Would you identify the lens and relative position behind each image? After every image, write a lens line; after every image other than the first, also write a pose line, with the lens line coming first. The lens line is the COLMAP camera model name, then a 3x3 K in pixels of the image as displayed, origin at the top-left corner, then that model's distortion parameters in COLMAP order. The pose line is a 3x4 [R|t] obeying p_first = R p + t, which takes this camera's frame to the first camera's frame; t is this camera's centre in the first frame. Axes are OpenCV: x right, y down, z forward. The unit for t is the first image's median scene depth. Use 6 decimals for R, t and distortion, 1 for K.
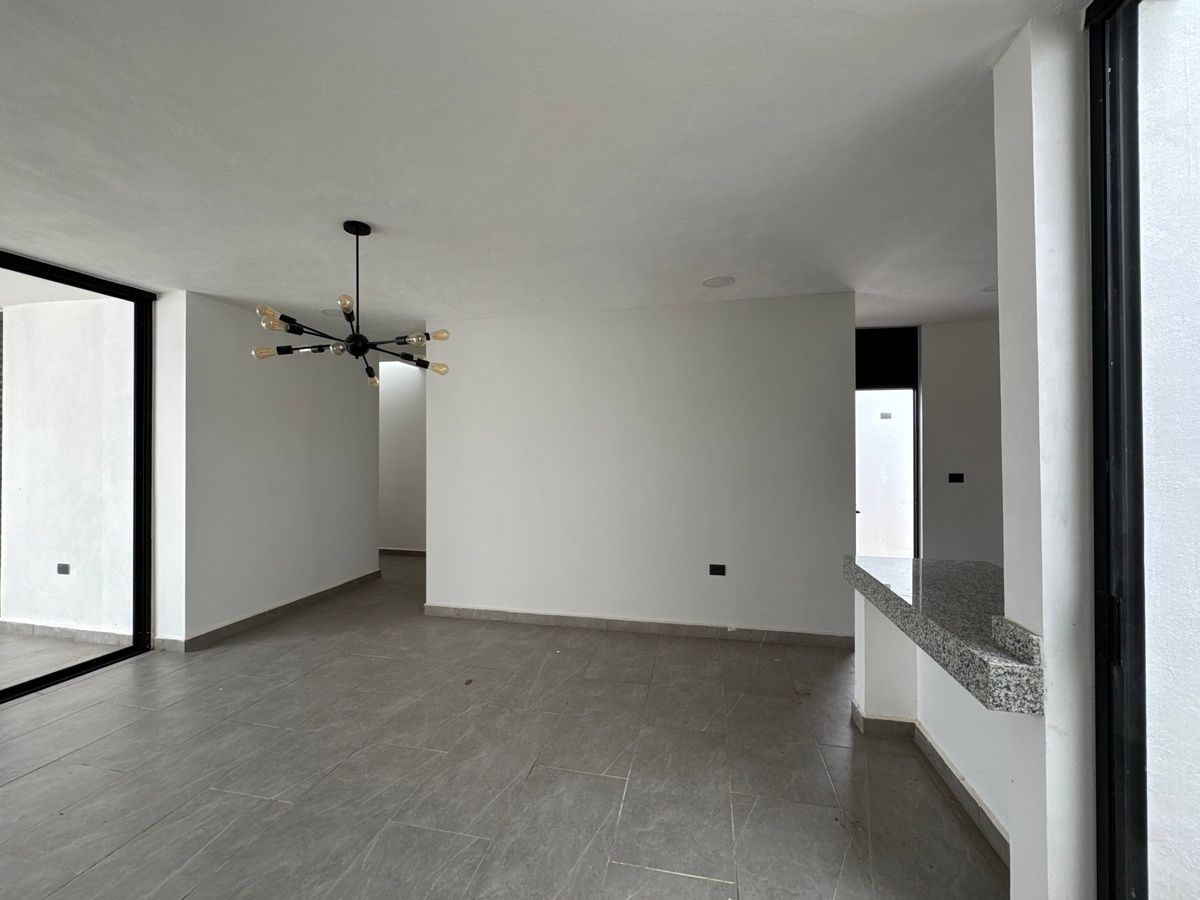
lens RADIAL K [[479.1, 0, 598.2], [0, 479.1, 448.7], [0, 0, 1]] dist [-0.001138, 0.000341]
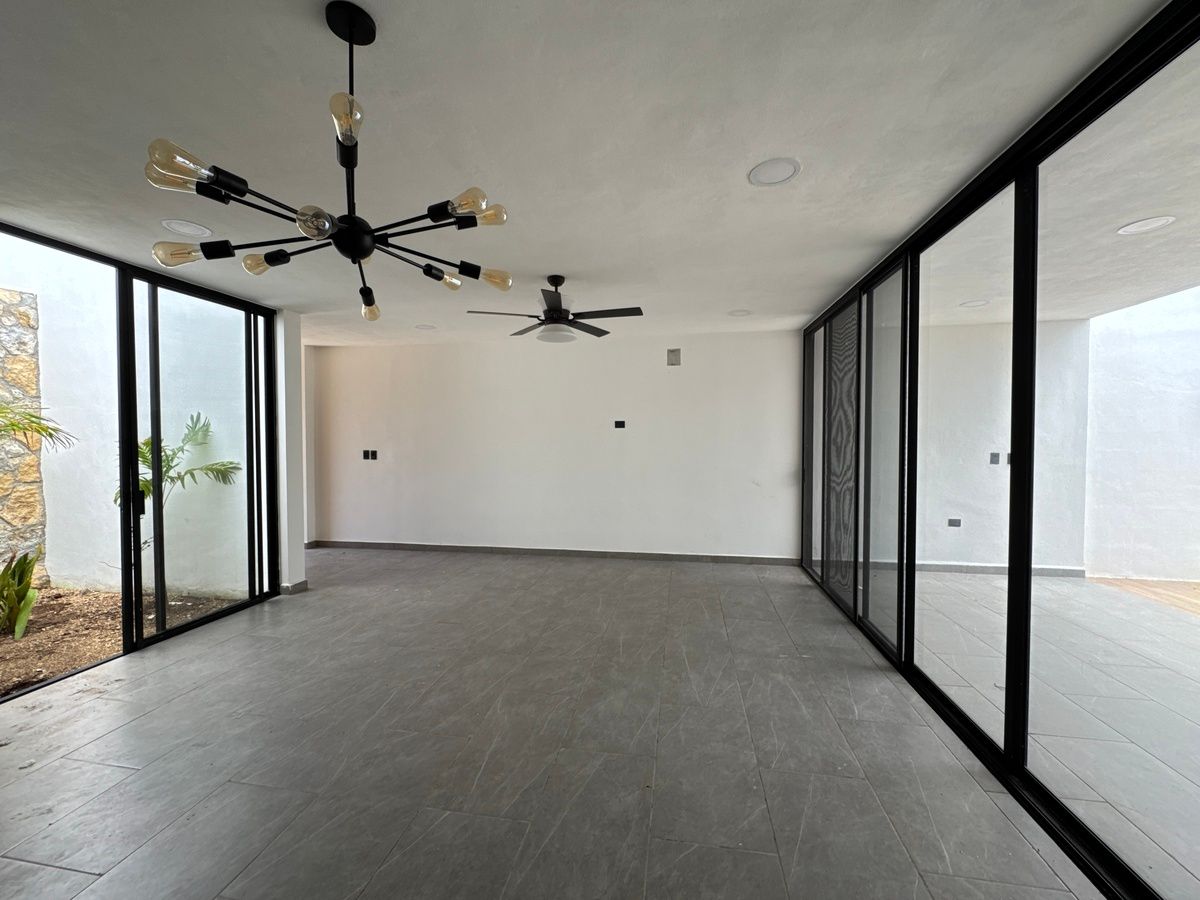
lens RADIAL K [[479.1, 0, 599.3], [0, 479.1, 452.7], [0, 0, 1]] dist [-0.001138, 0.000341]
pose [[-0.998894, 0.004940, -0.046757, -0.614578], [0.003929, 0.999757, 0.021685, 0.015769], [0.046852, 0.021477, -0.998671, 1.266511]]
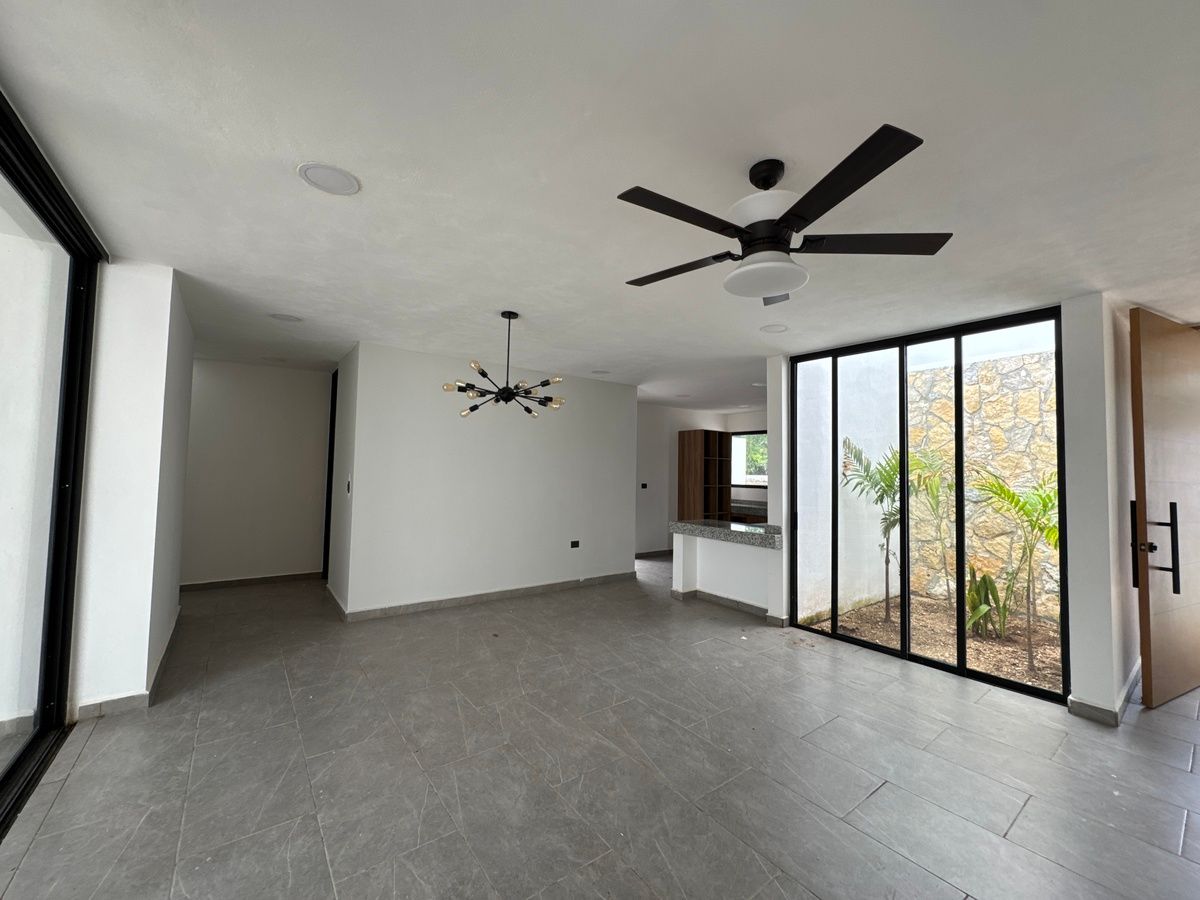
lens RADIAL K [[479.1, 0, 598.8], [0, 479.1, 451.8], [0, 0, 1]] dist [-0.001138, 0.000341]
pose [[0.651301, 0.045540, 0.757452, -1.140122], [-0.027051, 0.998956, -0.036801, 0.002721], [-0.758337, 0.003479, 0.651853, -0.123448]]
